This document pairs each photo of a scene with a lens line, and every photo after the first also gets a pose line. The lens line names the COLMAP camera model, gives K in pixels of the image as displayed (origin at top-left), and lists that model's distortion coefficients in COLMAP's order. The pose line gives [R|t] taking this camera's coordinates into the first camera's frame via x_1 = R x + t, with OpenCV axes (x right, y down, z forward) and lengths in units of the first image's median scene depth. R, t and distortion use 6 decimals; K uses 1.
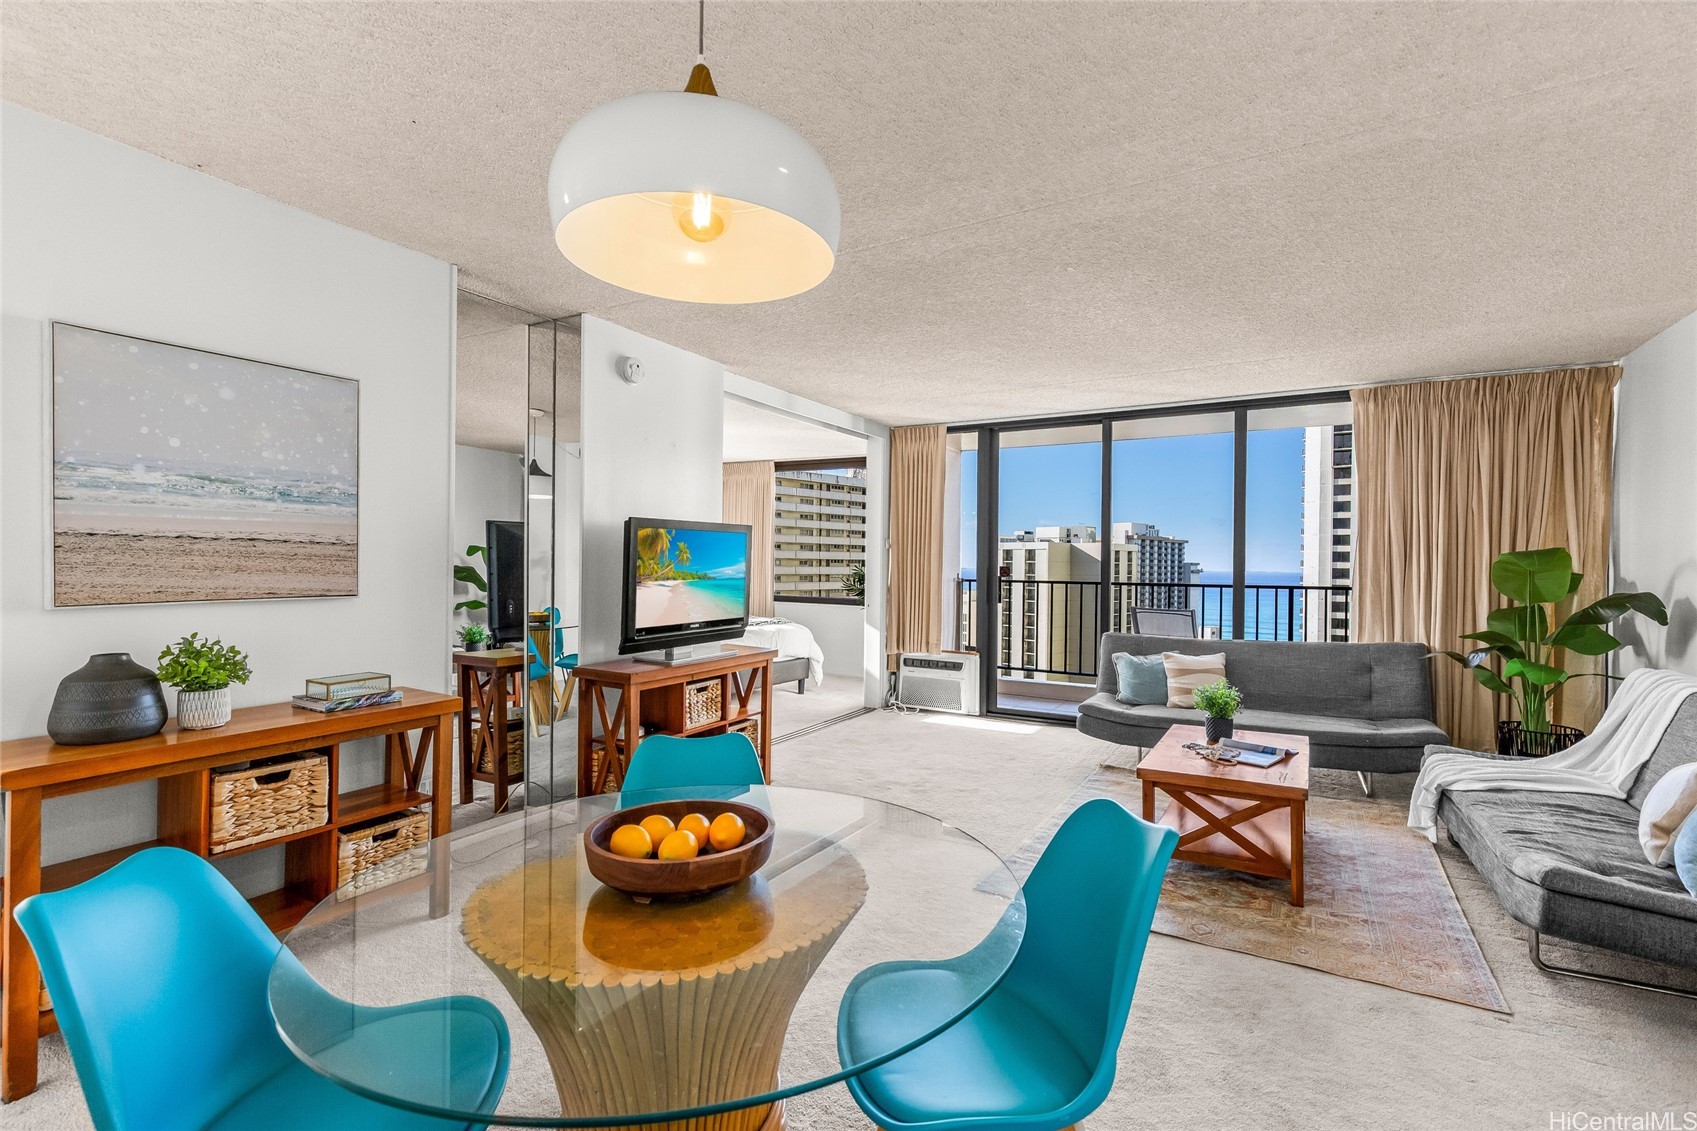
lens RADIAL K [[761.7, 0, 856.8], [0, 761.7, 562.6], [0, 0, 1]] dist [-0.000640, -0.001332]
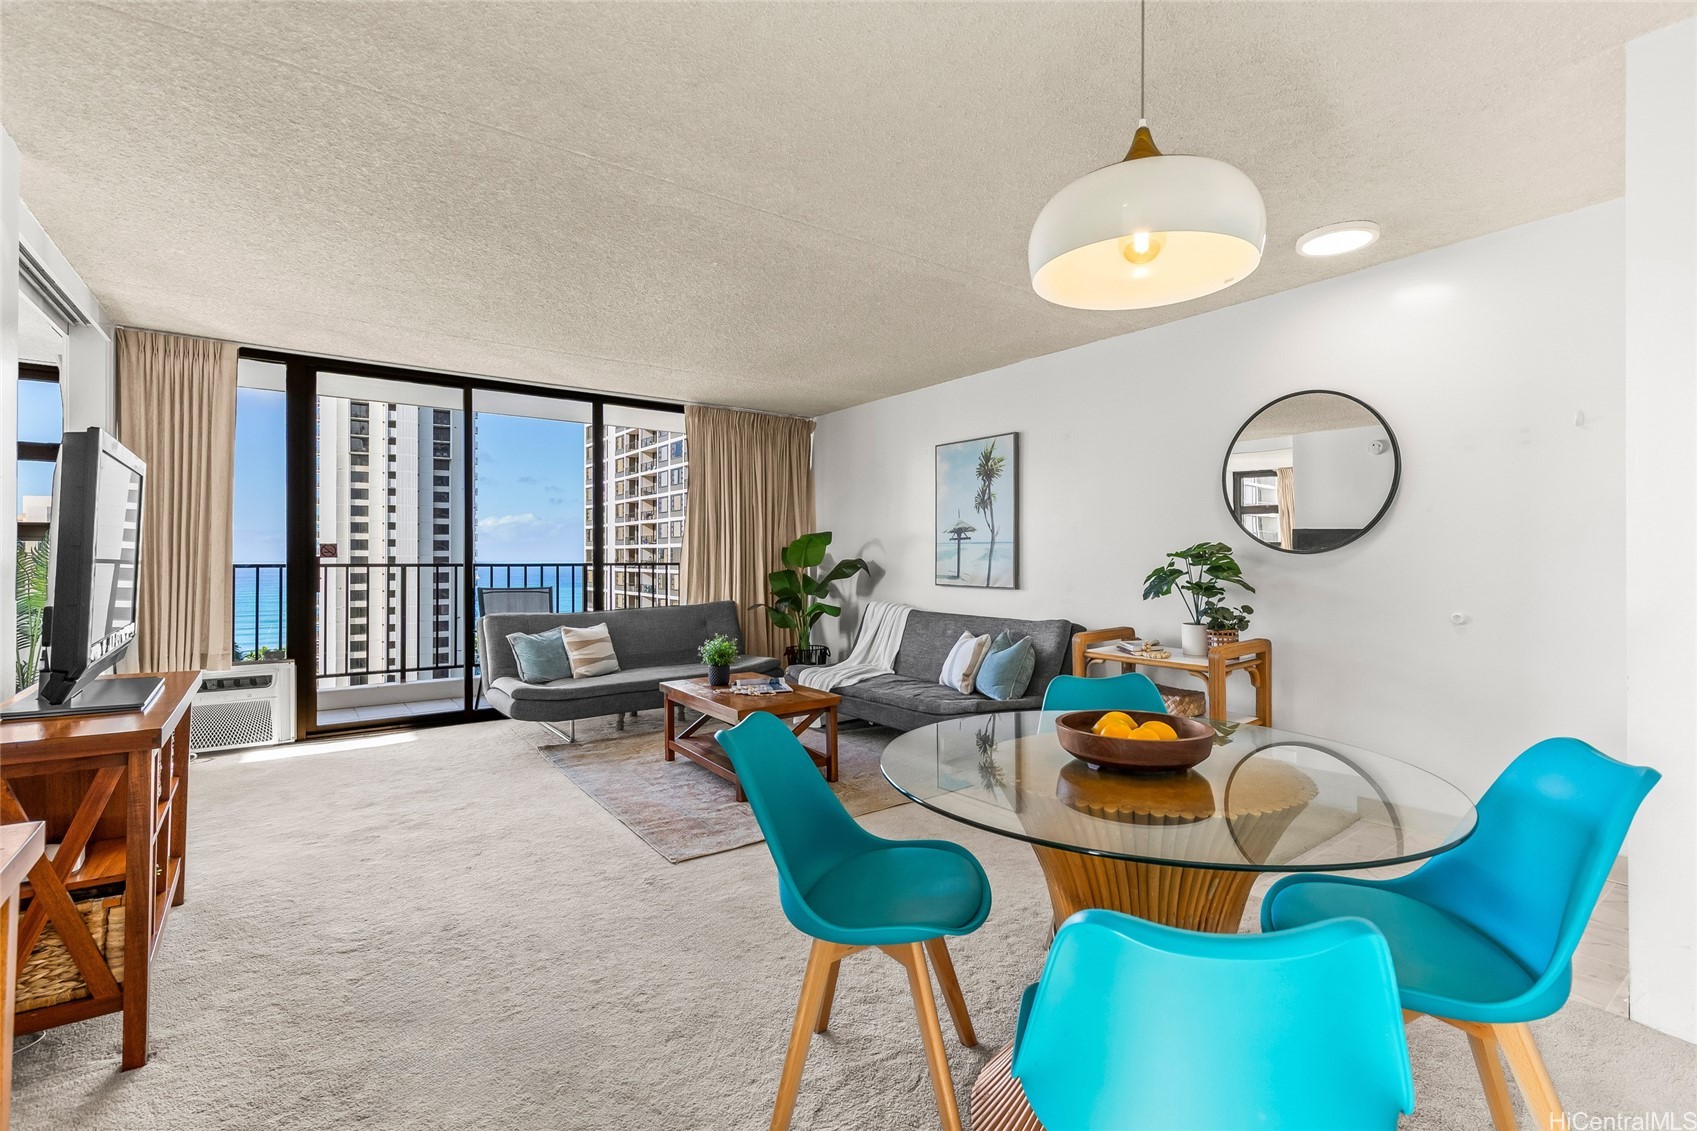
lens RADIAL K [[761.7, 0, 862.1], [0, 761.7, 560.7], [0, 0, 1]] dist [-0.000640, -0.001332]
pose [[0.387612, -0.013822, 0.921719, -0.324699], [0.002112, 0.999898, 0.014106, 0.011782], [-0.921820, -0.003521, 0.387602, 0.193170]]
